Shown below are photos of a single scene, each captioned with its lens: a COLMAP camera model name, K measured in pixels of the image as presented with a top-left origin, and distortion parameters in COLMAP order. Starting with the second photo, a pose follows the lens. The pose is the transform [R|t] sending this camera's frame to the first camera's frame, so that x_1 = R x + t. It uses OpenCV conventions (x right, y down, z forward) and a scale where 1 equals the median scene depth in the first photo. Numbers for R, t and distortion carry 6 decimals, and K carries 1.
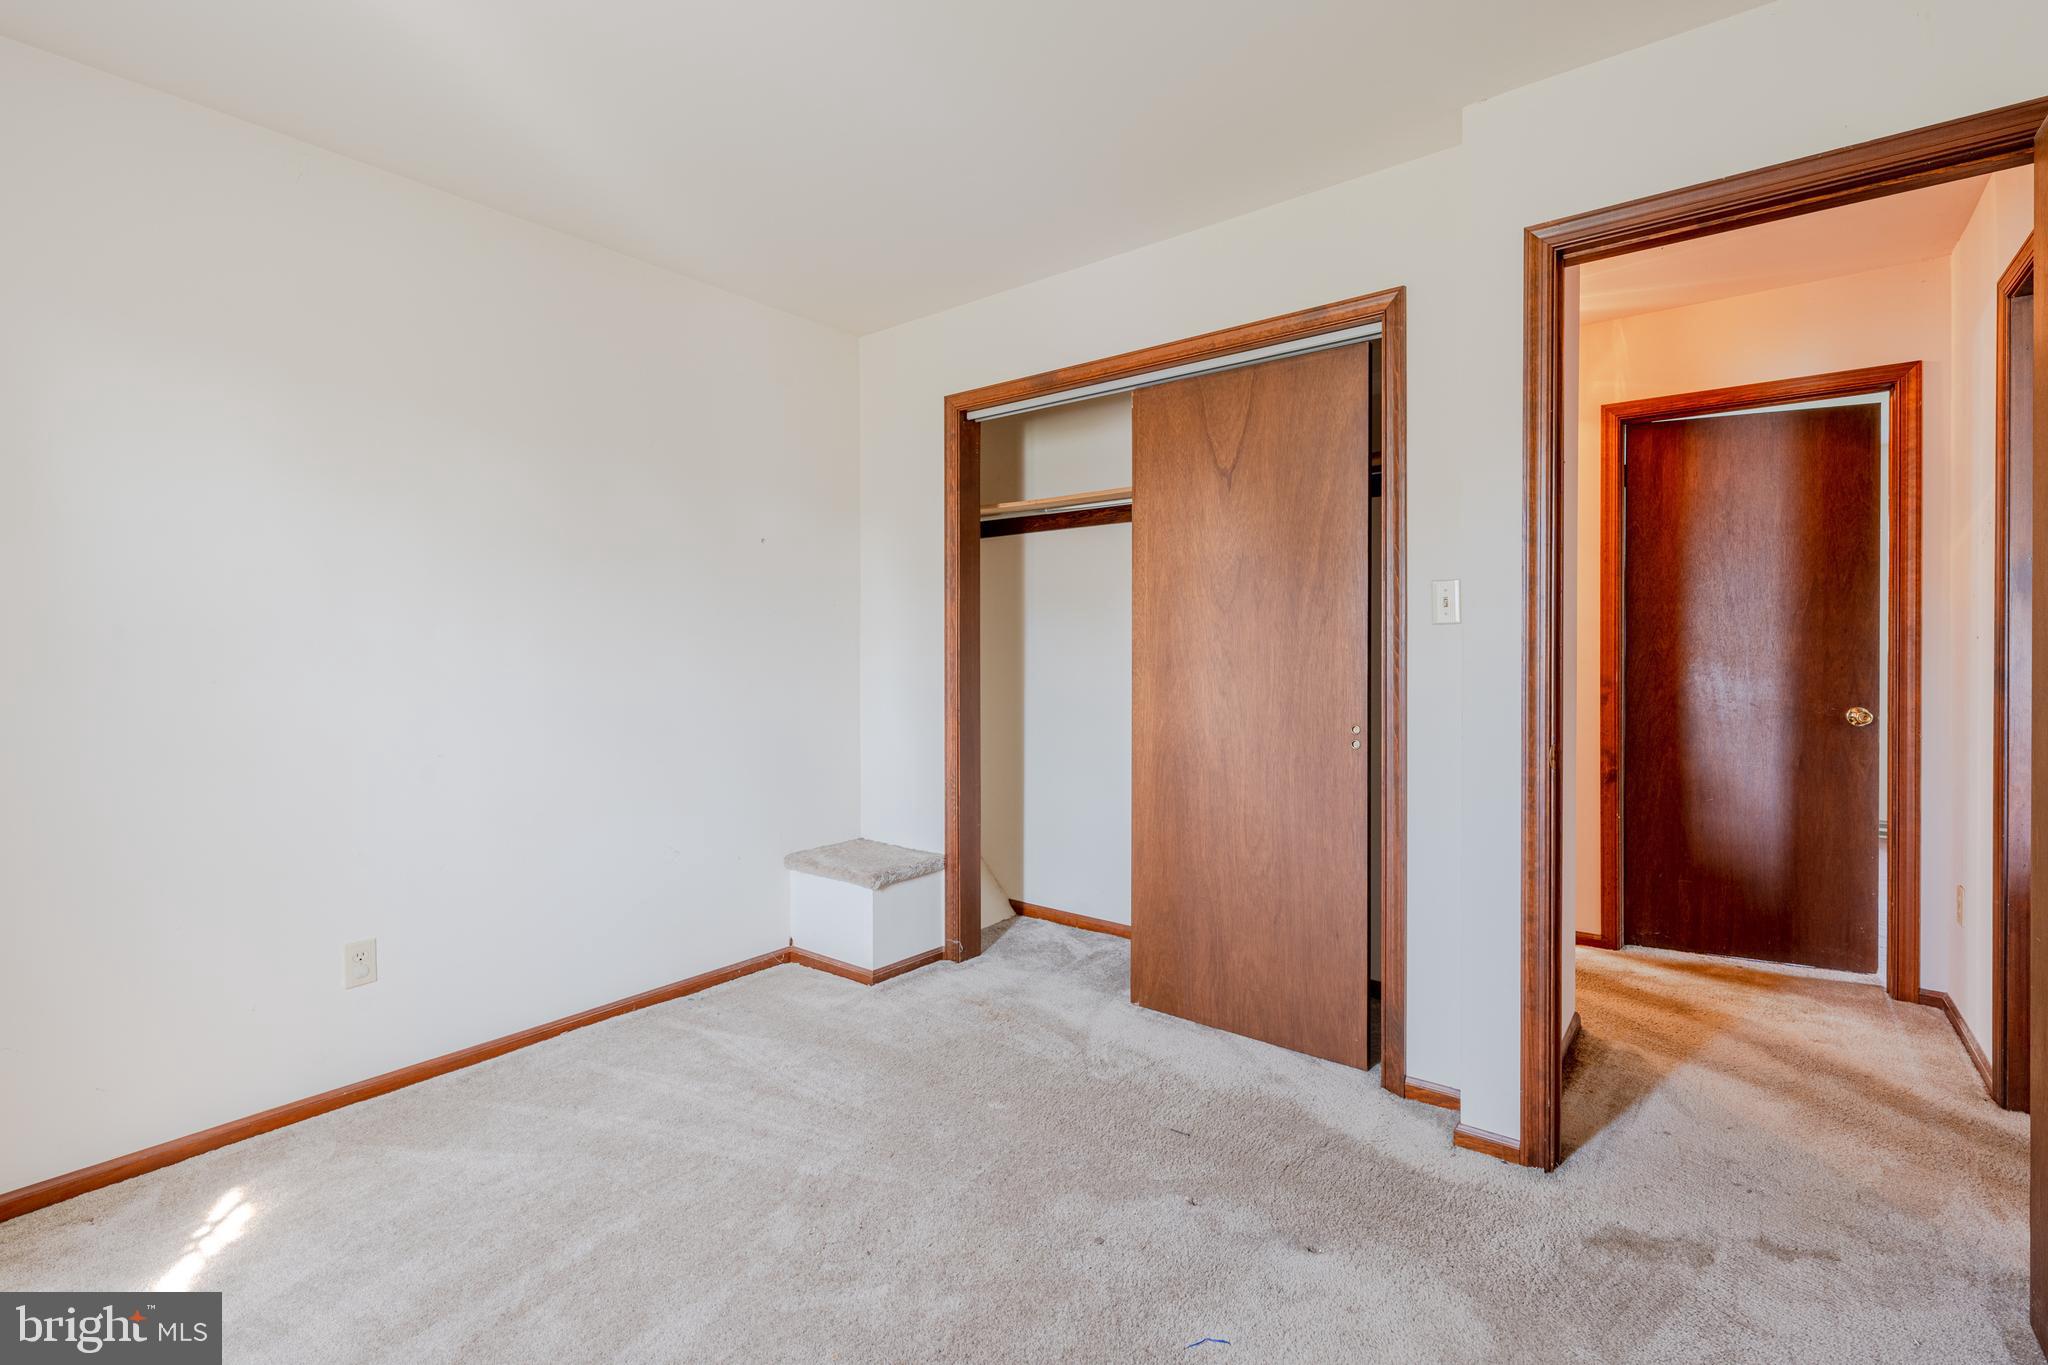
lens RADIAL K [[912.7, 0, 1017.7], [0, 912.7, 657.9], [0, 0, 1]] dist [-0.000313, 0.000062]
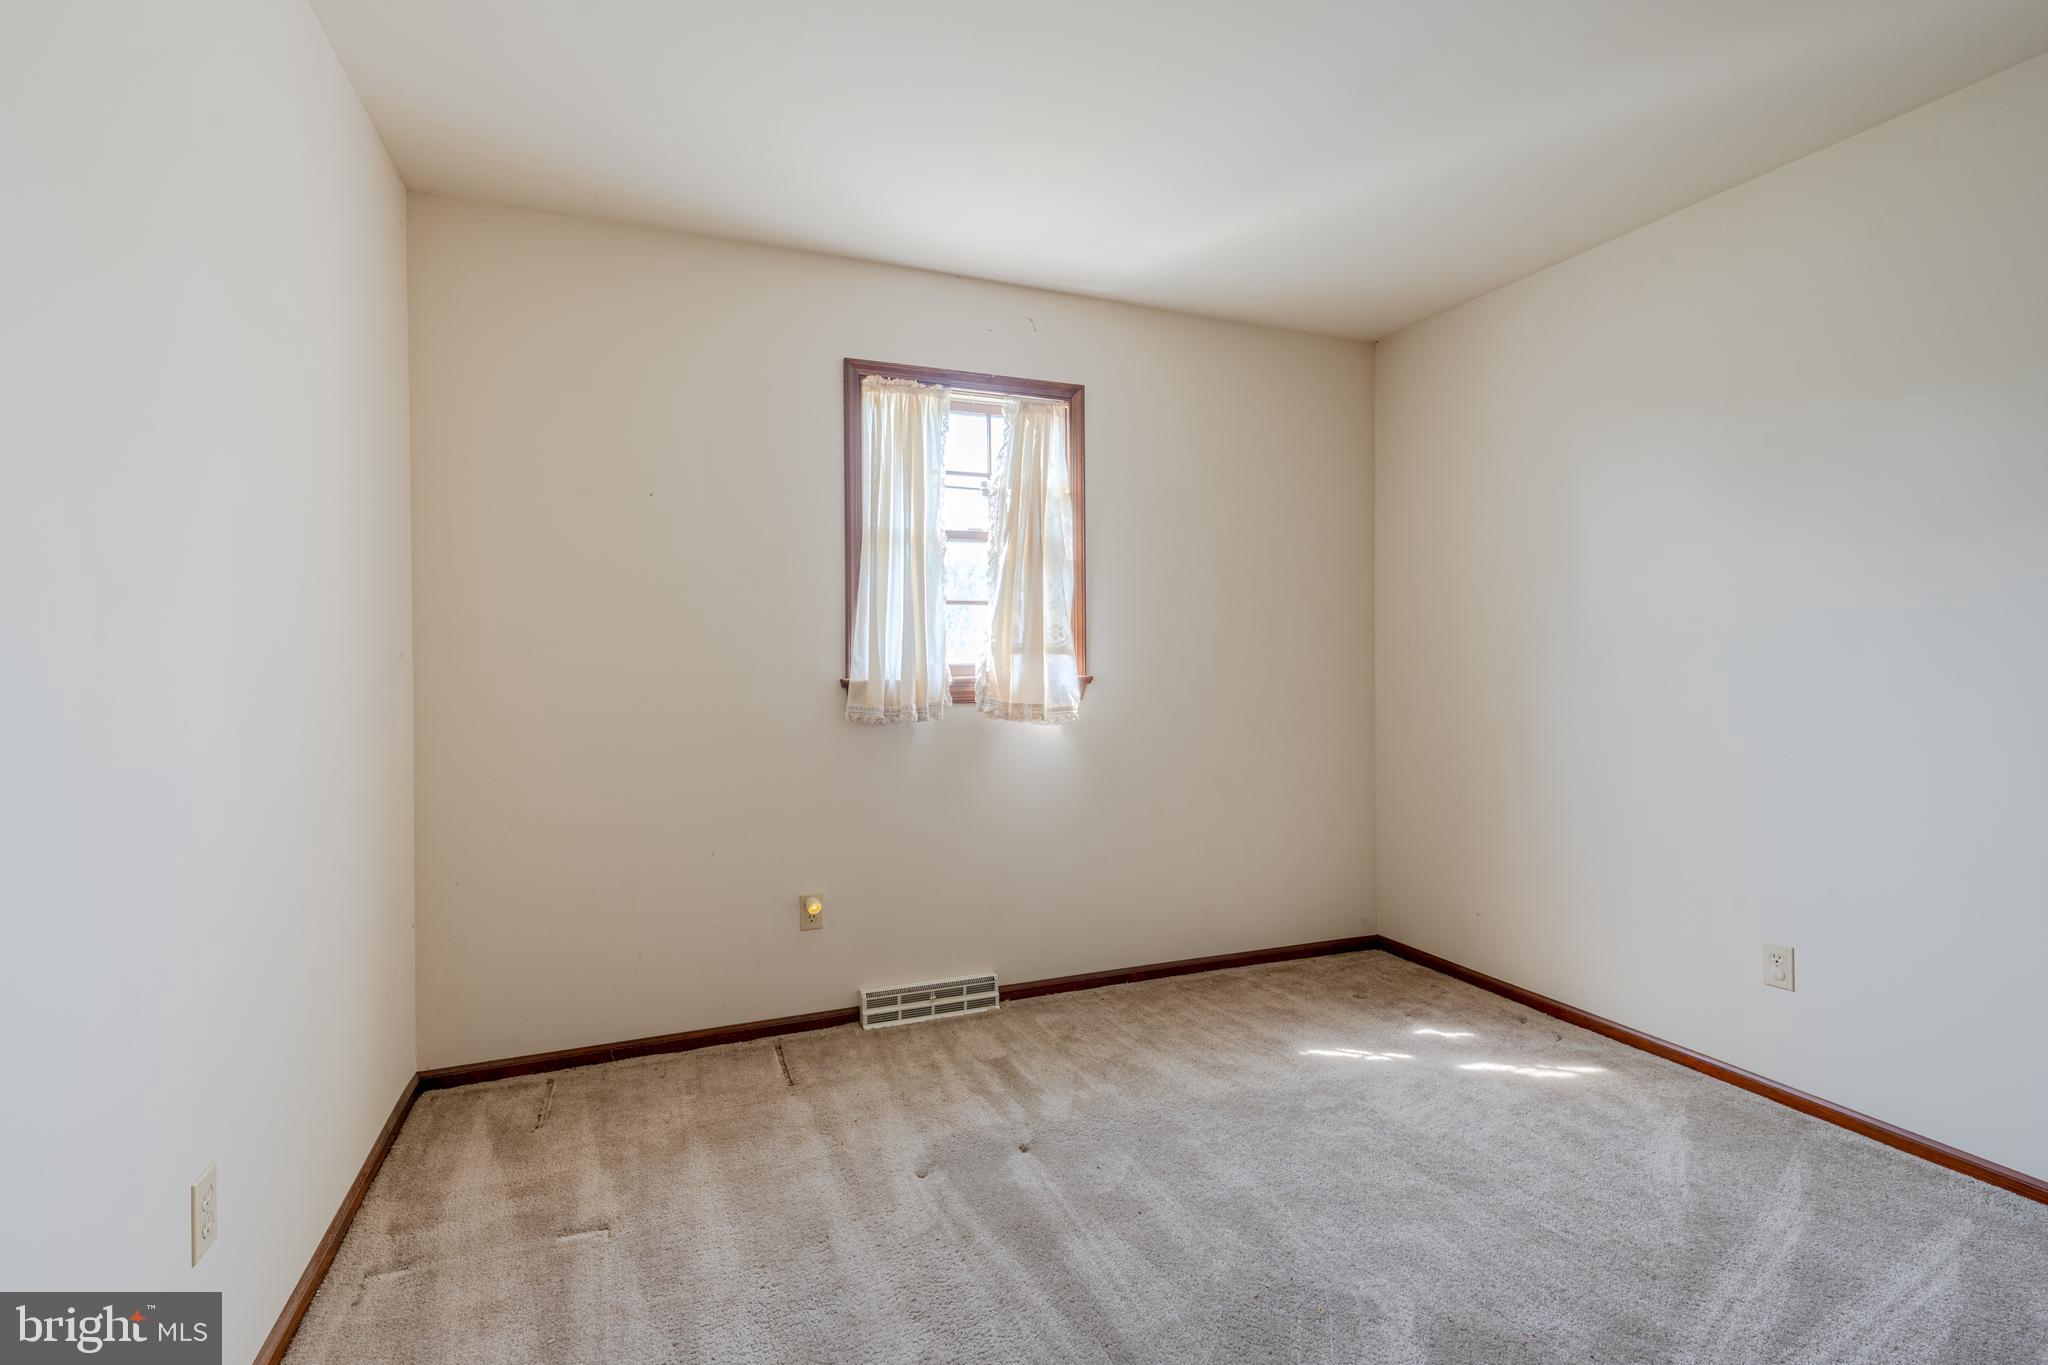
lens RADIAL K [[912.7, 0, 1017.7], [0, 912.7, 657.9], [0, 0, 1]] dist [-0.000313, 0.000062]
pose [[-0.486620, -0.001908, -0.873612, 0.629103], [-0.008562, 0.999960, 0.002585, -0.003215], [0.873572, 0.008738, -0.486617, 0.818882]]
